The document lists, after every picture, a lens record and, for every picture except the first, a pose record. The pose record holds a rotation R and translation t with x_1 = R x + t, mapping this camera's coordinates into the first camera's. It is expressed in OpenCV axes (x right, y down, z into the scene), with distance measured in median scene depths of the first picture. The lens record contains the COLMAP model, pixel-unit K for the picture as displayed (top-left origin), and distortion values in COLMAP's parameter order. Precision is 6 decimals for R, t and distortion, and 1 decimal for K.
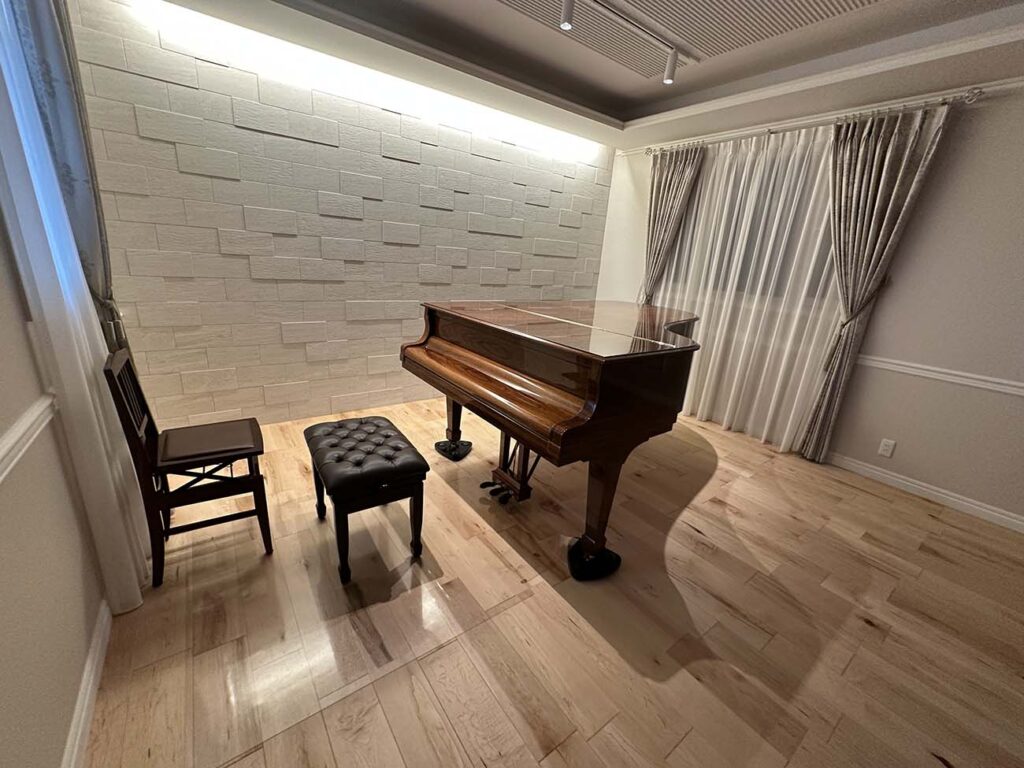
lens RADIAL K [[408.6, 0, 514.2], [0, 408.6, 378.1], [0, 0, 1]] dist [-0.008712, -0.000116]
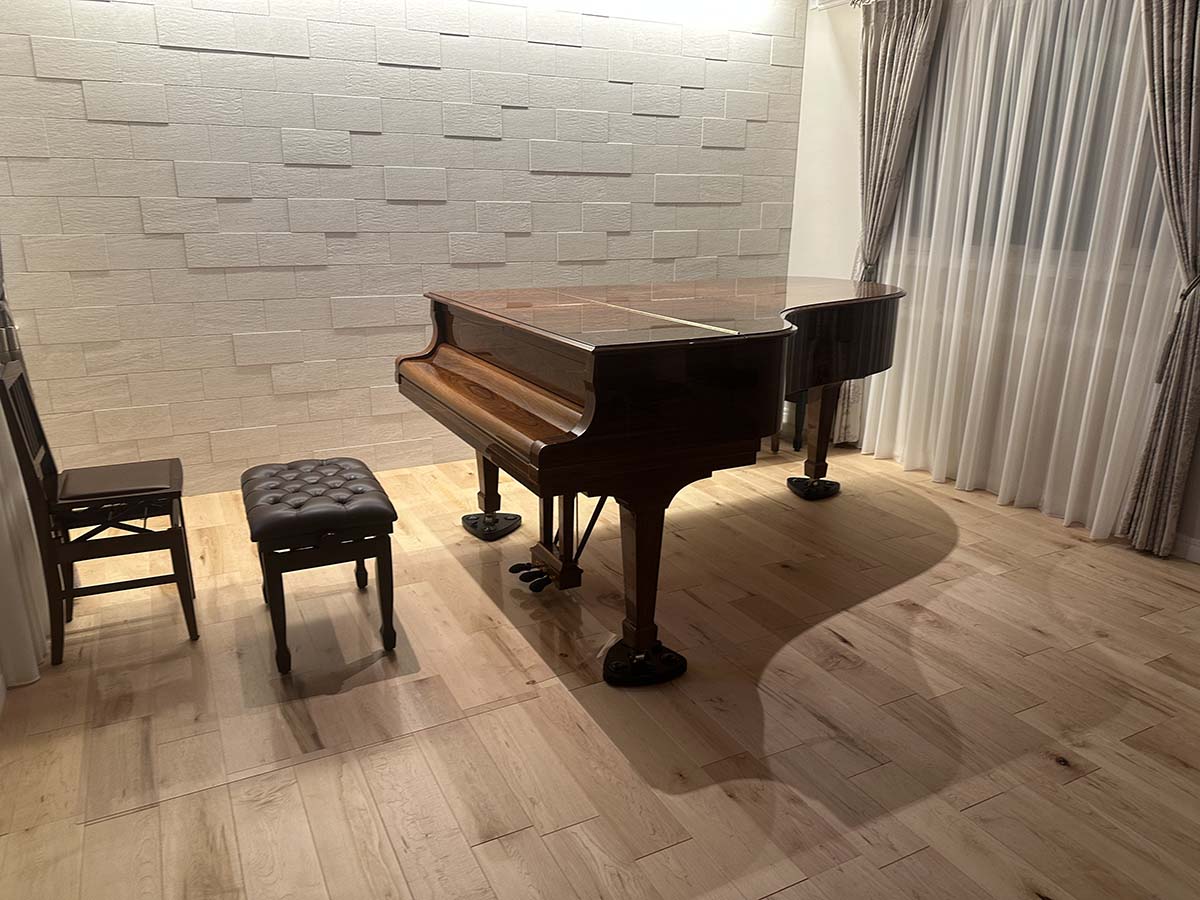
lens RADIAL K [[833.1, 0, 600.0], [0, 833.1, 450.0], [0, 0, 1]] dist [0.062882, -0.091921]
pose [[0.985418, -0.017632, -0.169235, 0.299813], [0.016045, 0.999814, -0.010744, 0.095431], [0.169393, 0.007872, 0.985517, -0.293040]]
